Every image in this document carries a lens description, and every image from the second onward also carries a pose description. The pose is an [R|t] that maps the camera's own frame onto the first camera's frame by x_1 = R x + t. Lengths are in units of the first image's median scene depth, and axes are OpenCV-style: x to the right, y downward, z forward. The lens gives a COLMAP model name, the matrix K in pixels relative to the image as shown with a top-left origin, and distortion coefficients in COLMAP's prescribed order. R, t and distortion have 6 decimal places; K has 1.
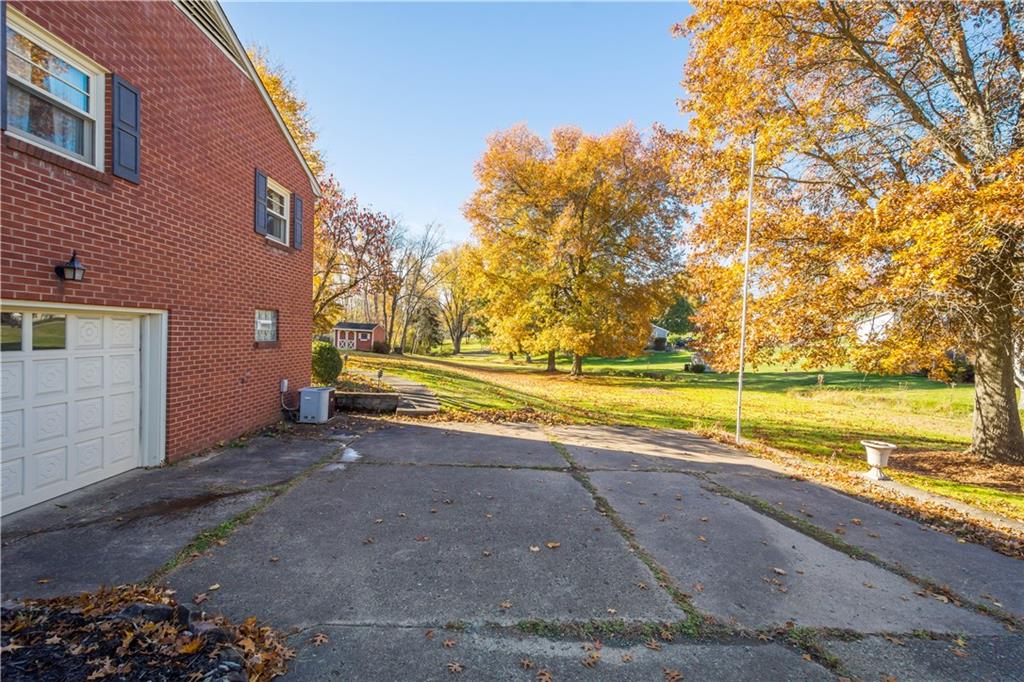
lens RADIAL K [[447.4, 0, 516.7], [0, 447.4, 349.9], [0, 0, 1]] dist [0.005204, -0.000999]
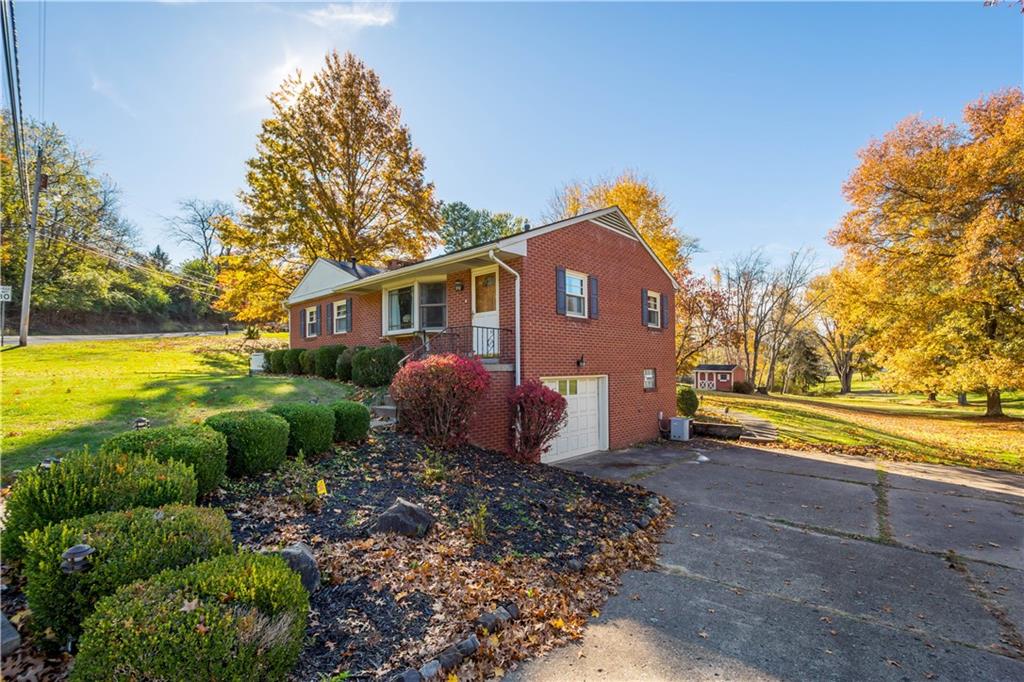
lens RADIAL K [[447.4, 0, 499.8], [0, 447.4, 358.6], [0, 0, 1]] dist [0.005204, -0.000999]
pose [[0.696181, -0.058162, -0.715506, 0.074463], [0.009013, 0.997342, -0.072302, -0.003823], [0.717809, 0.043887, 0.694855, -0.167665]]
